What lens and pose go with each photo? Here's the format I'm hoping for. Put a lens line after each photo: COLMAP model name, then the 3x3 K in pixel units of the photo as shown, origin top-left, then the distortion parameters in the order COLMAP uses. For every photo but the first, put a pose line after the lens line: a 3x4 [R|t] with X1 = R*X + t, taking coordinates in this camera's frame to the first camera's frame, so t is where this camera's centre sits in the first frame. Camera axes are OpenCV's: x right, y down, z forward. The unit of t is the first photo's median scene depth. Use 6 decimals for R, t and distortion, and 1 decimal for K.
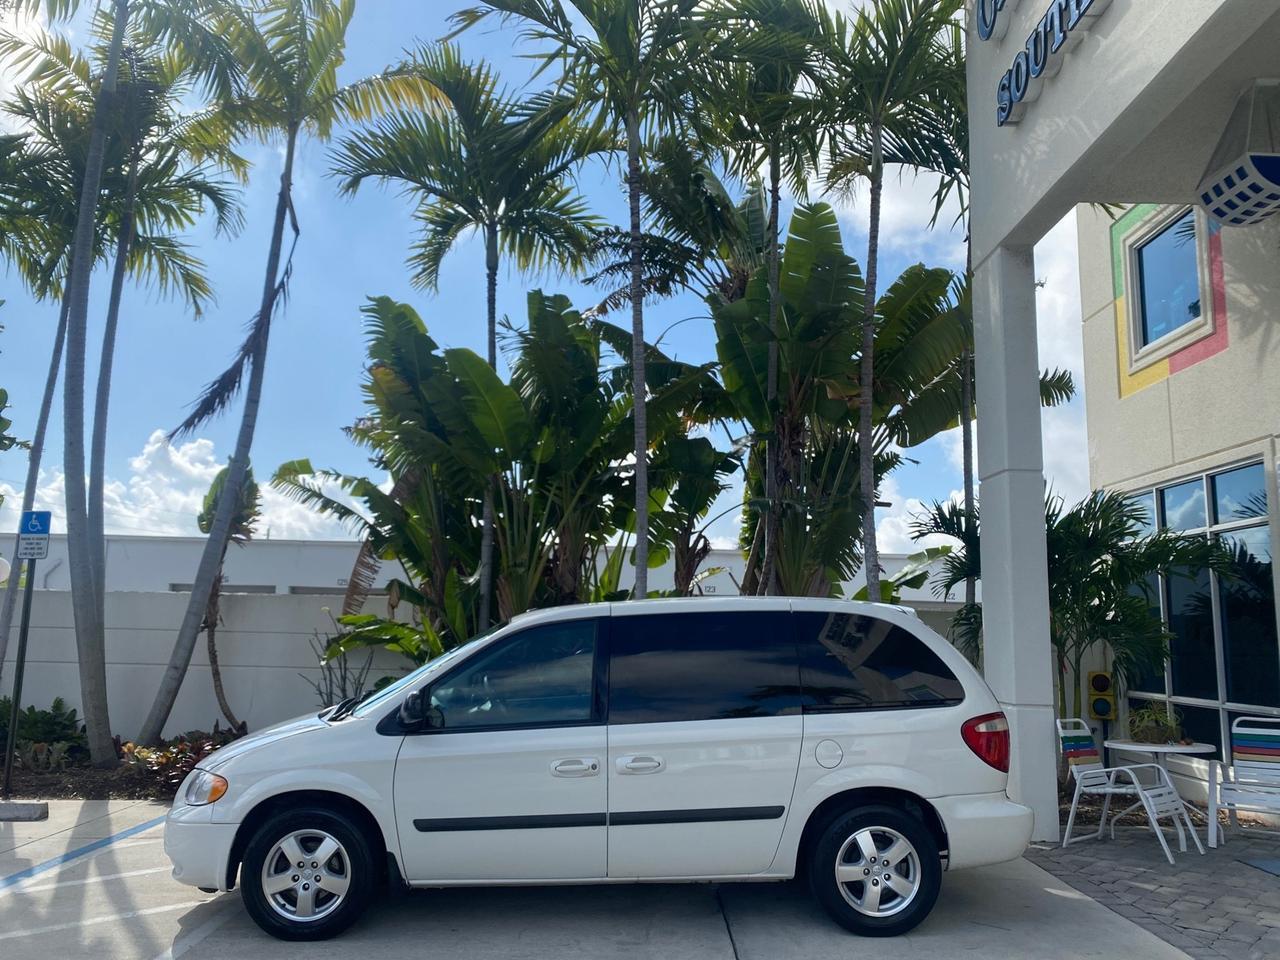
lens RADIAL K [[964.6, 0, 638.6], [0, 964.6, 475.3], [0, 0, 1]] dist [0.044016, -0.065135]
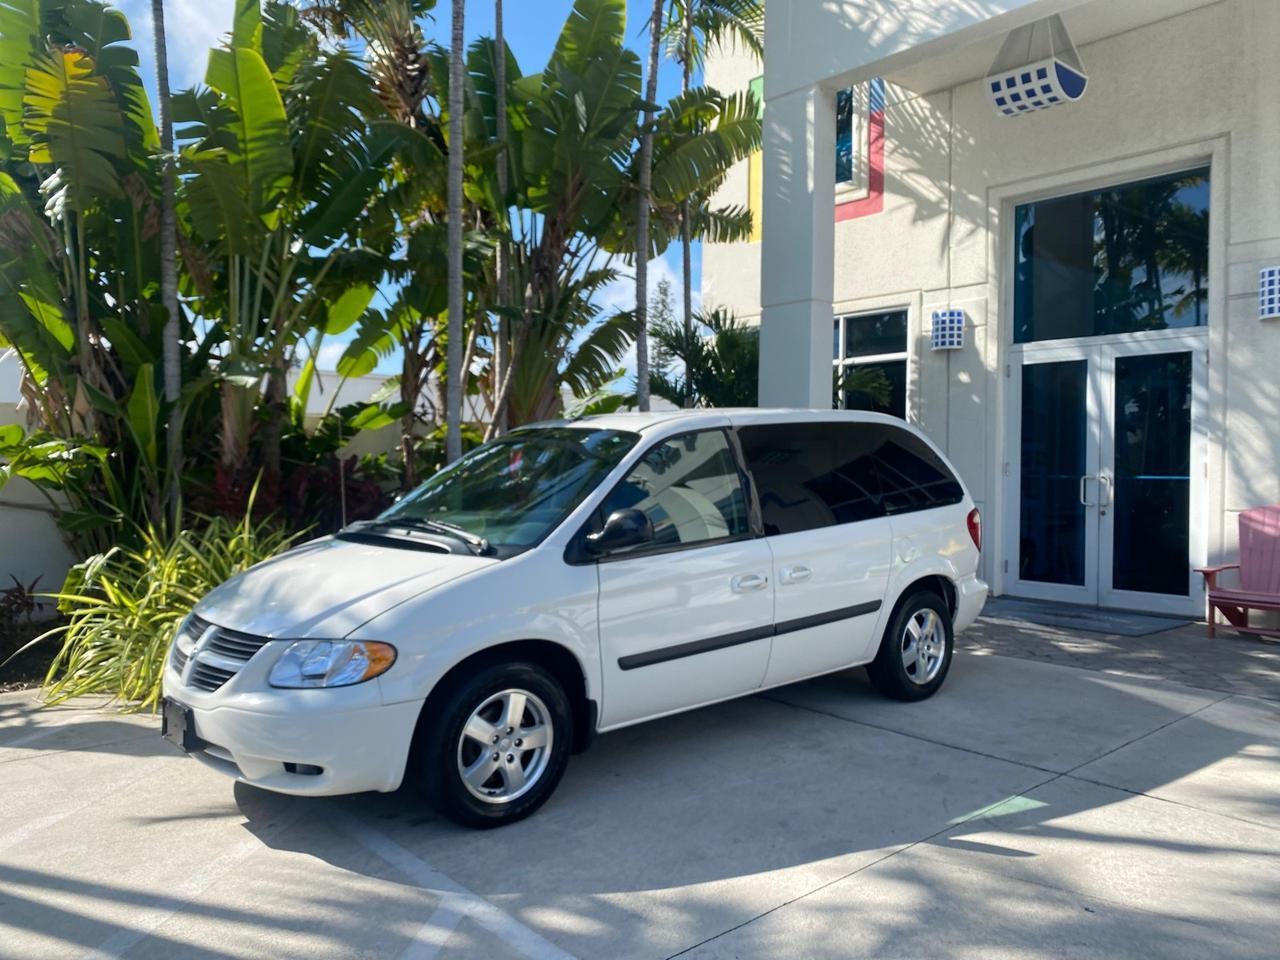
lens RADIAL K [[977.3, 0, 638.8], [0, 977.3, 474.5], [0, 0, 1]] dist [0.006872, -0.003976]
pose [[0.767385, -0.024069, 0.640735, -0.364992], [-0.090783, 0.985150, 0.145735, 0.035343], [-0.634727, -0.170003, 0.753804, 0.187279]]
